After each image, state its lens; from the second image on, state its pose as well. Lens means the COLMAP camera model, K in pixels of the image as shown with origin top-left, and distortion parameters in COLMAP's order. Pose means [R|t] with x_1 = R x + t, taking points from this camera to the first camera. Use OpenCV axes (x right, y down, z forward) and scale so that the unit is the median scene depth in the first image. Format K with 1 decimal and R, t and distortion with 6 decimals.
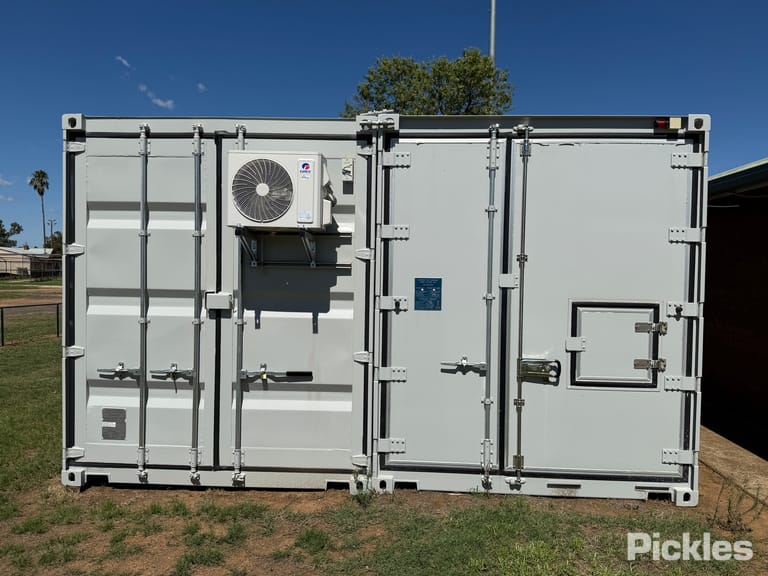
lens RADIAL K [[594.4, 0, 384.0], [0, 594.4, 288.0], [0, 0, 1]] dist [0.149592, -0.304898]
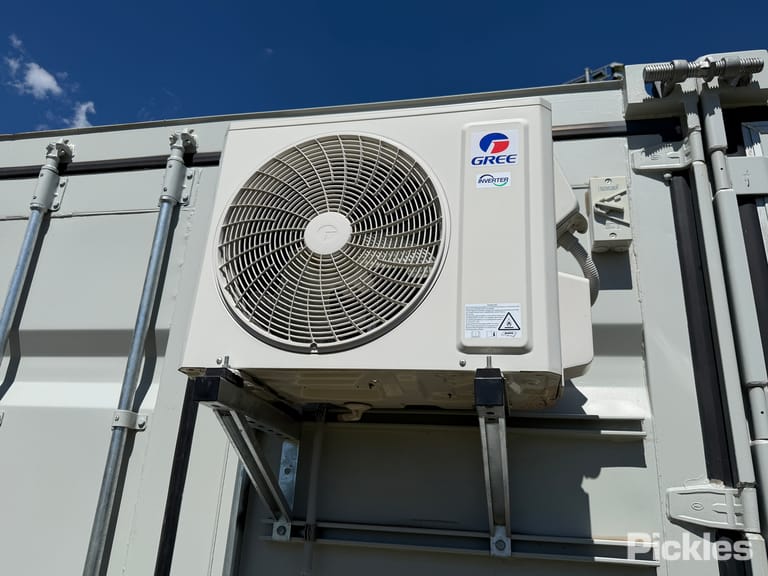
lens RADIAL K [[612.8, 0, 384.0], [0, 612.8, 288.0], [0, 0, 1]] dist [0.000342, -0.010019]
pose [[0.987731, -0.018096, -0.155115, -0.126026], [-0.043949, 0.920909, -0.387292, -0.035689], [0.149855, 0.389358, 0.908815, 0.709795]]
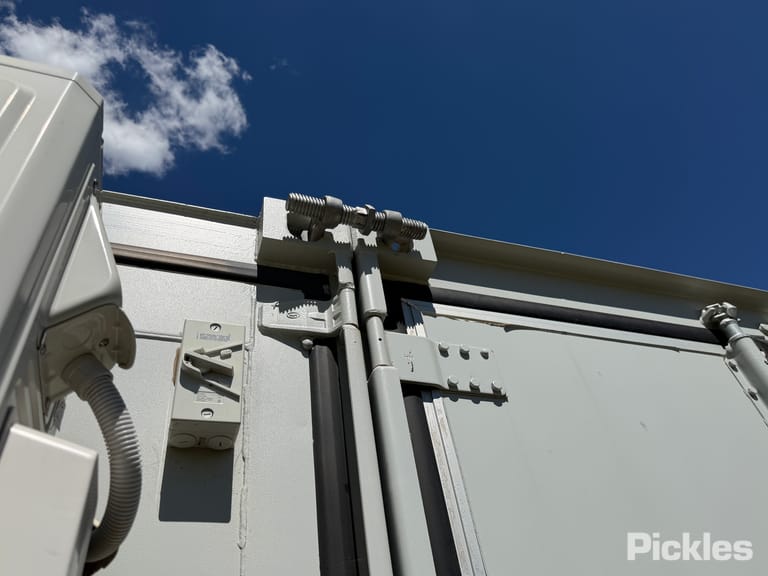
lens RADIAL K [[594.4, 0, 384.0], [0, 594.4, 288.0], [0, 0, 1]] dist [0.149592, -0.304898]
pose [[0.921885, 0.163003, 0.351507, -0.079482], [0.156607, 0.673042, -0.722834, -0.079911], [-0.354403, 0.721419, 0.594940, 0.854259]]
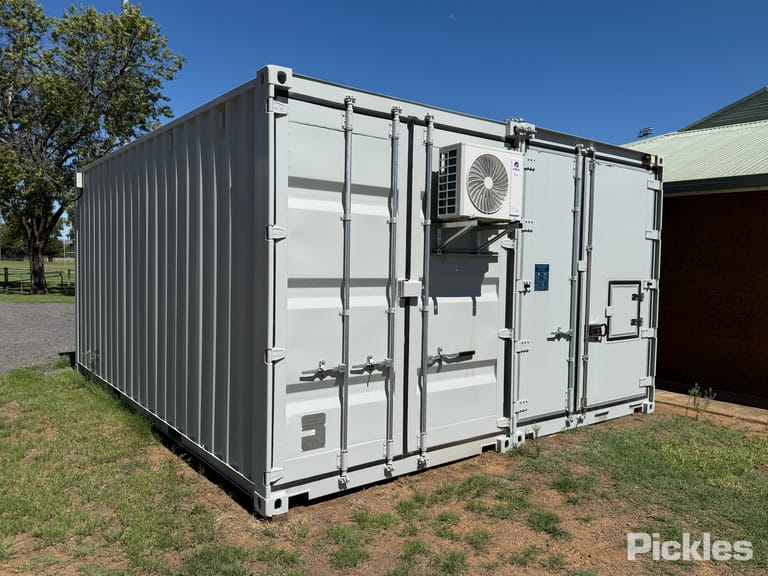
lens RADIAL K [[594.4, 0, 384.0], [0, 594.4, 288.0], [0, 0, 1]] dist [0.149592, -0.304898]
pose [[0.757881, -0.032174, 0.651599, -0.965890], [0.010143, 0.999244, 0.037543, -0.017271], [-0.652314, -0.021844, 0.757634, 0.282983]]
